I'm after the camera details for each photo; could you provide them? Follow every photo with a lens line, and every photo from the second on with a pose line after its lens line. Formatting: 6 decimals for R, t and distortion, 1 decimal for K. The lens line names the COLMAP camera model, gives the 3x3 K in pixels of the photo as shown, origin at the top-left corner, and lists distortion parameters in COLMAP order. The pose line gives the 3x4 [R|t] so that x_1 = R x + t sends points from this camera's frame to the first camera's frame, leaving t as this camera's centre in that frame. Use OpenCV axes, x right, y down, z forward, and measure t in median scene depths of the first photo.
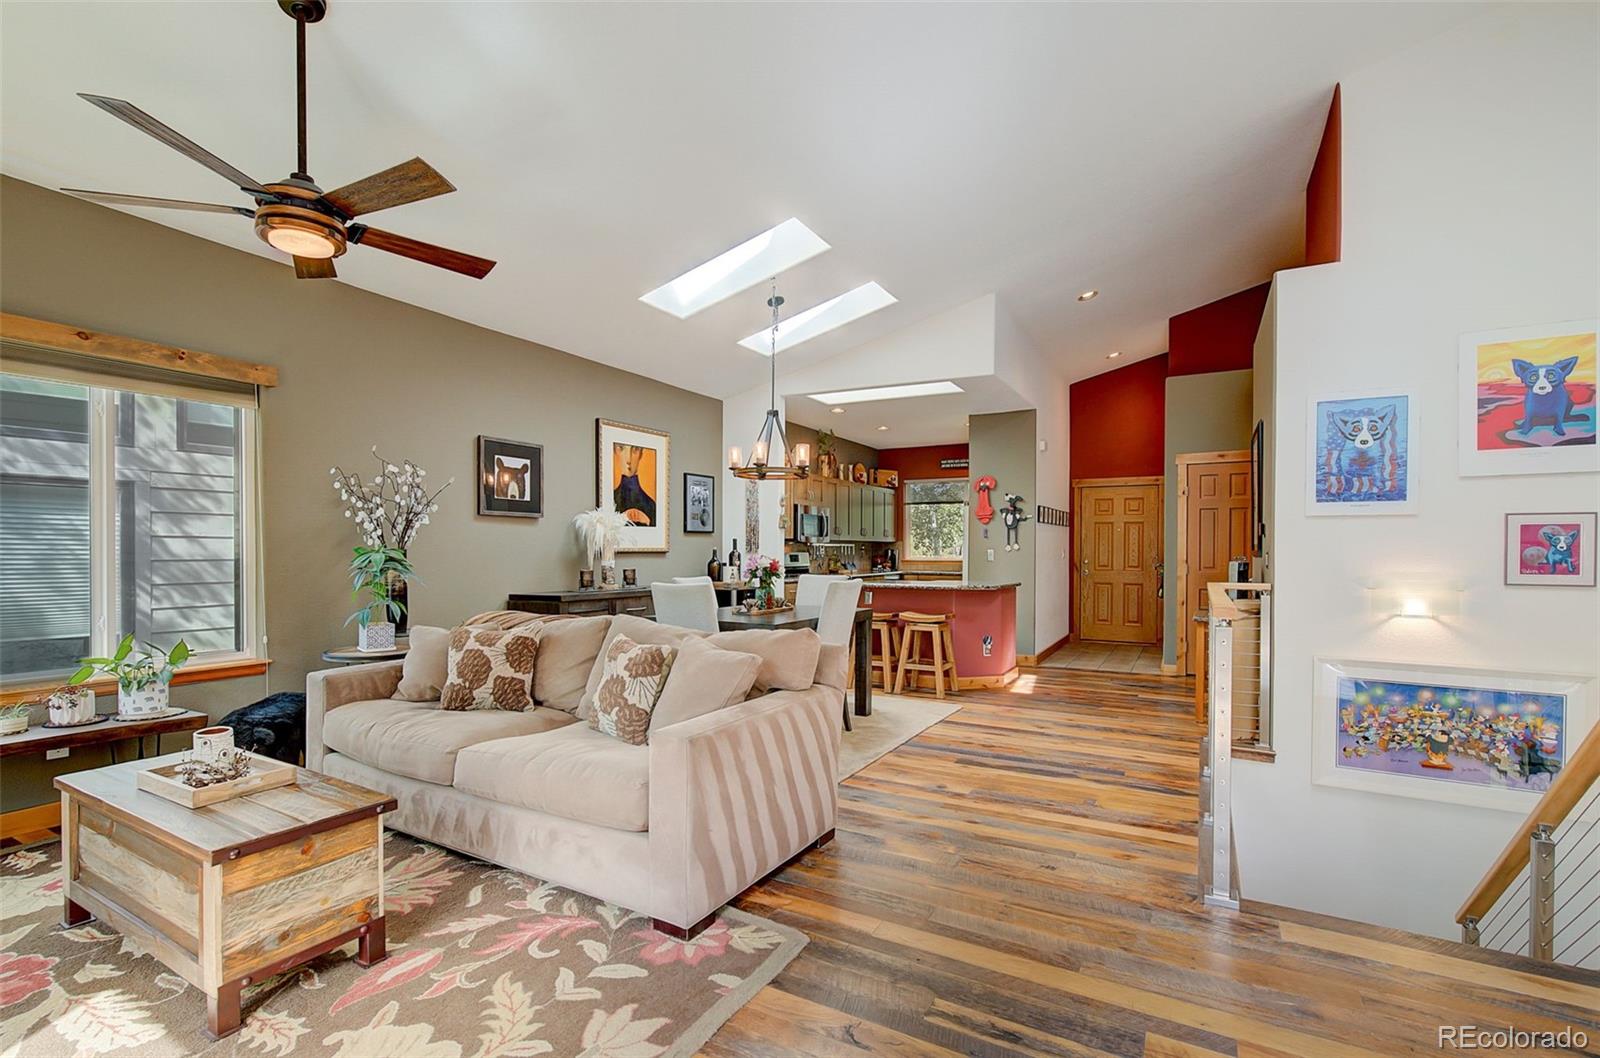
lens RADIAL K [[702.0, 0, 777.8], [0, 702.0, 566.4], [0, 0, 1]] dist [-0.004909, 0.001571]
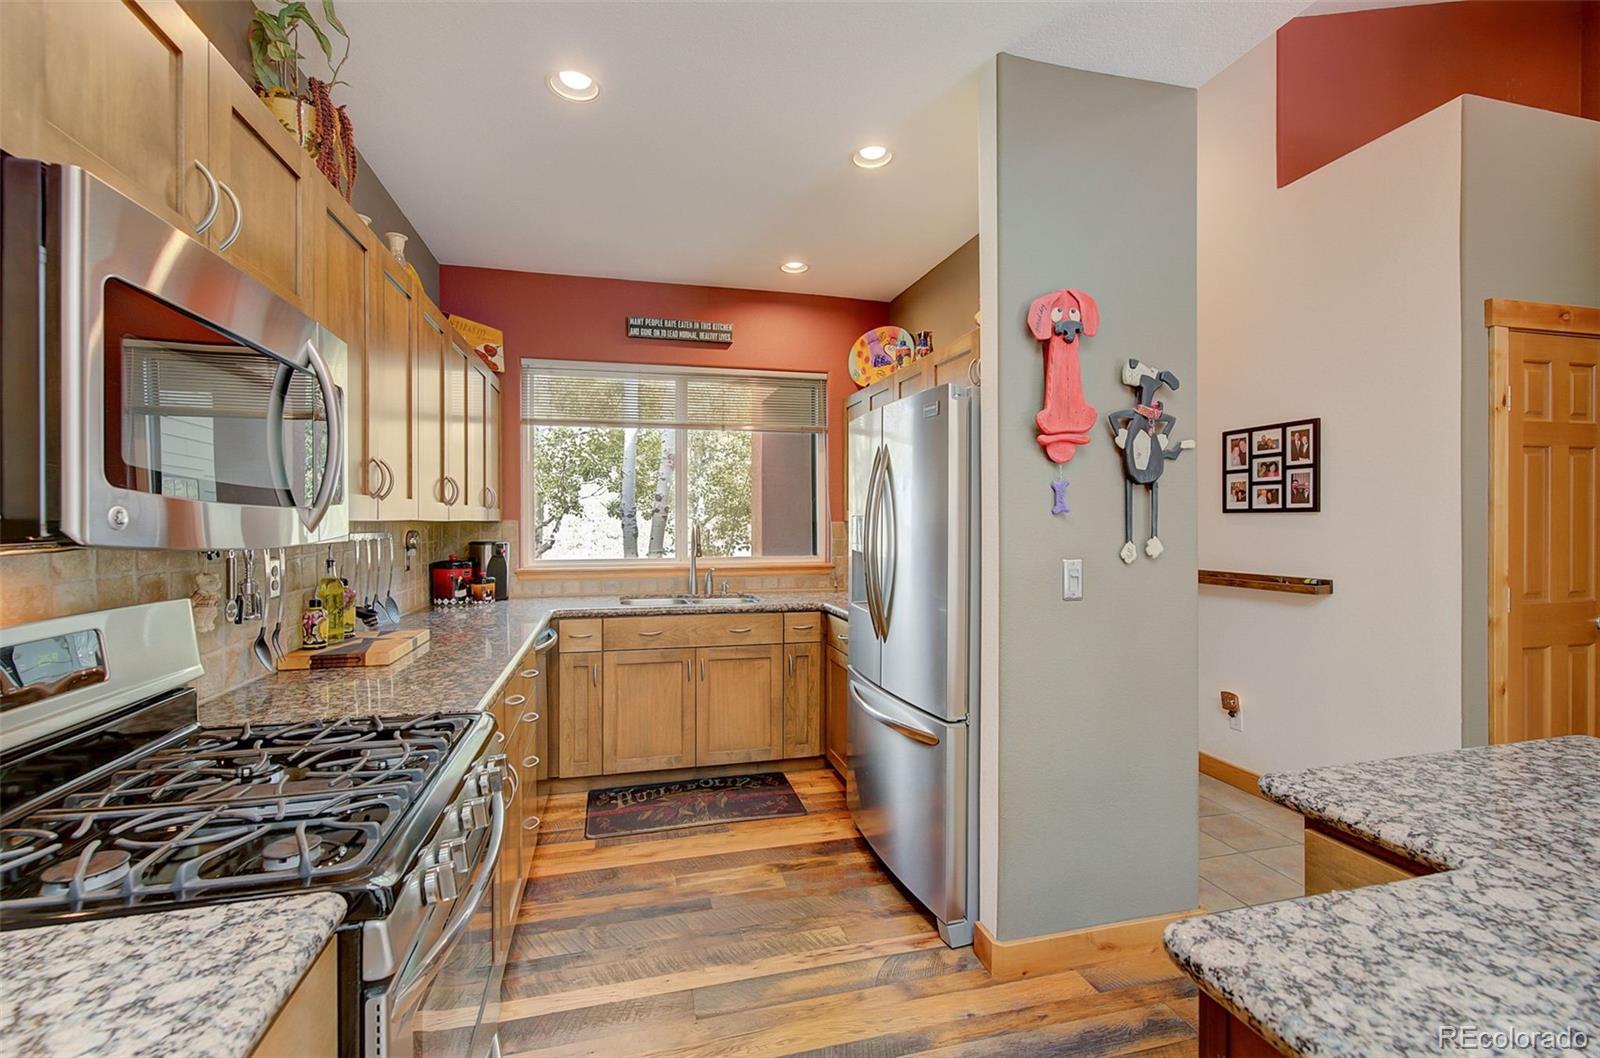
lens RADIAL K [[705.6, 0, 790.7], [0, 705.6, 526.1], [0, 0, 1]] dist [0.004409, -0.001184]
pose [[0.724901, -0.007641, 0.688811, 0.034602], [0.019552, 0.999764, -0.009486, -0.036879], [-0.688576, 0.020344, 0.724879, 0.888065]]
